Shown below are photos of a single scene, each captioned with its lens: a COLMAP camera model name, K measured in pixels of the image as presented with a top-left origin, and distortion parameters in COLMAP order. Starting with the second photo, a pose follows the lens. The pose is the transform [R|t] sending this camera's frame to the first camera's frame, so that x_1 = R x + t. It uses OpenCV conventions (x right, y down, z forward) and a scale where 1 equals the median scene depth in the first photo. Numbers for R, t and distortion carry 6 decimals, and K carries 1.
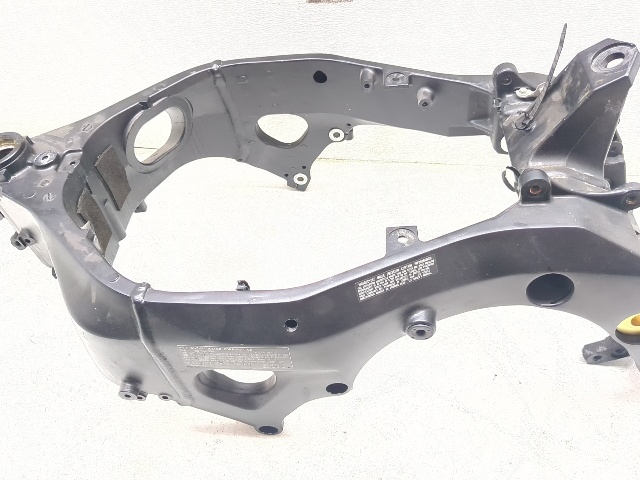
lens RADIAL K [[631.0, 0, 320.5], [0, 631.0, 265.0], [0, 0, 1]] dist [-0.032813, 0.000000]
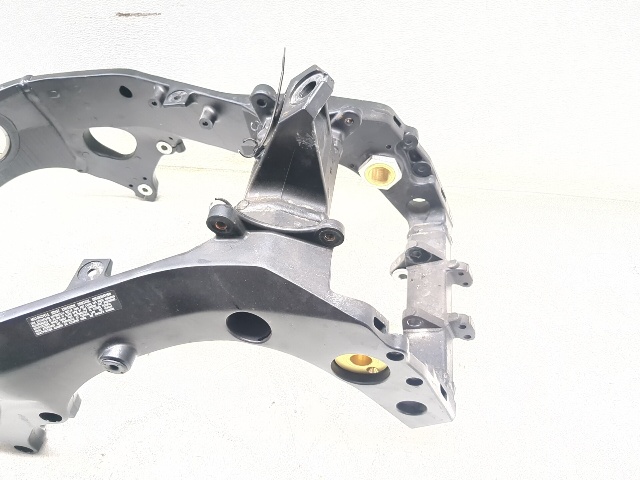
lens RADIAL K [[631.0, 0, 334.6], [0, 631.0, 259.5], [0, 0, 1]] dist [-0.032813, 0.000000]
pose [[0.997639, 0.023659, -0.064473, 0.522767], [-0.022490, 0.999570, 0.018798, -0.081210], [0.064890, -0.017304, 0.997742, 0.041677]]
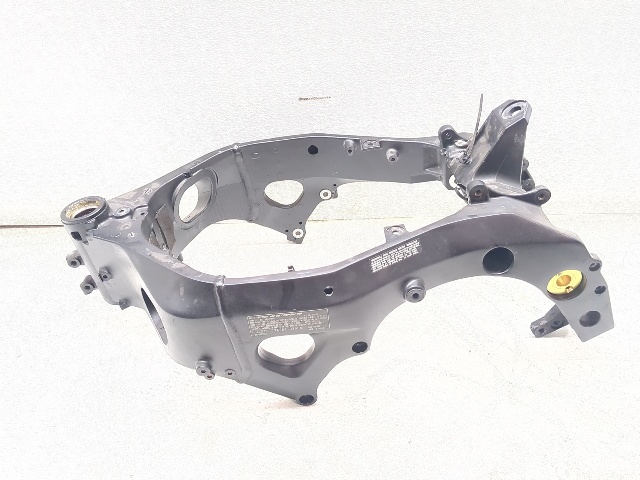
lens RADIAL K [[631.0, 0, 324.3], [0, 631.0, 240.7], [0, 0, 1]] dist [-0.032813, 0.000000]
pose [[0.992281, -0.074099, 0.099433, -0.167730], [0.095054, 0.969448, -0.226133, 0.269512], [-0.079639, 0.233839, 0.969008, -0.373557]]
